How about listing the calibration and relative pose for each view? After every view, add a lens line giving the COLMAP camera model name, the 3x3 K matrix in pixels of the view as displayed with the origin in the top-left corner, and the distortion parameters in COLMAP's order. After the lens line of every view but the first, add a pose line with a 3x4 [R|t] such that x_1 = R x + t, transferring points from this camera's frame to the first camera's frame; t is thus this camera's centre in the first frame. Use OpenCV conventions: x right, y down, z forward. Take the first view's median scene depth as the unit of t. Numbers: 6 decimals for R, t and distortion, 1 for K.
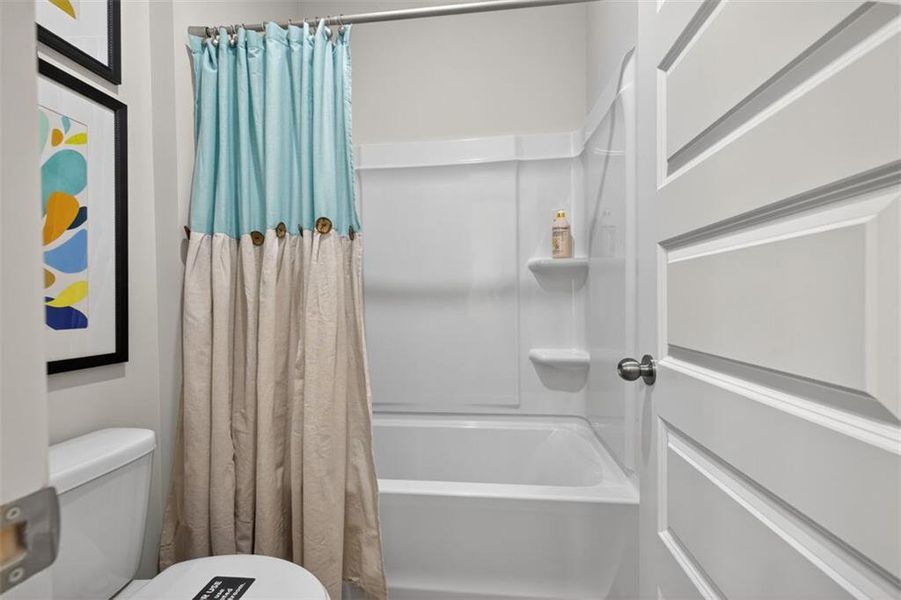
lens RADIAL K [[383.7, 0, 452.3], [0, 383.7, 303.8], [0, 0, 1]] dist [-0.000059, -0.000043]
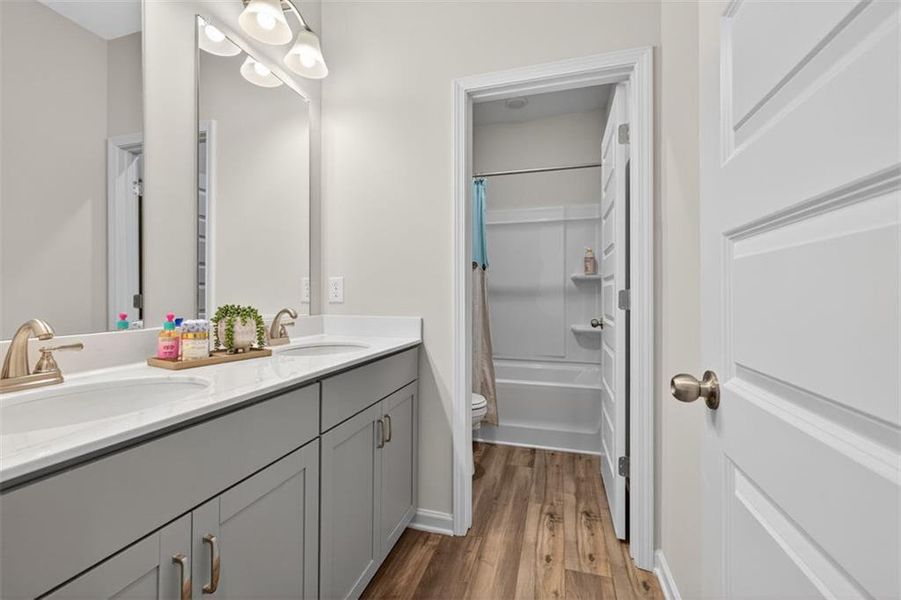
lens RADIAL K [[383.7, 0, 445.2], [0, 383.7, 299.2], [0, 0, 1]] dist [-0.000059, -0.000043]
pose [[0.985499, 0.011372, -0.169298, -0.076257], [-0.009924, 0.999907, 0.009399, -0.013606], [0.169389, -0.007583, 0.985520, -0.887176]]
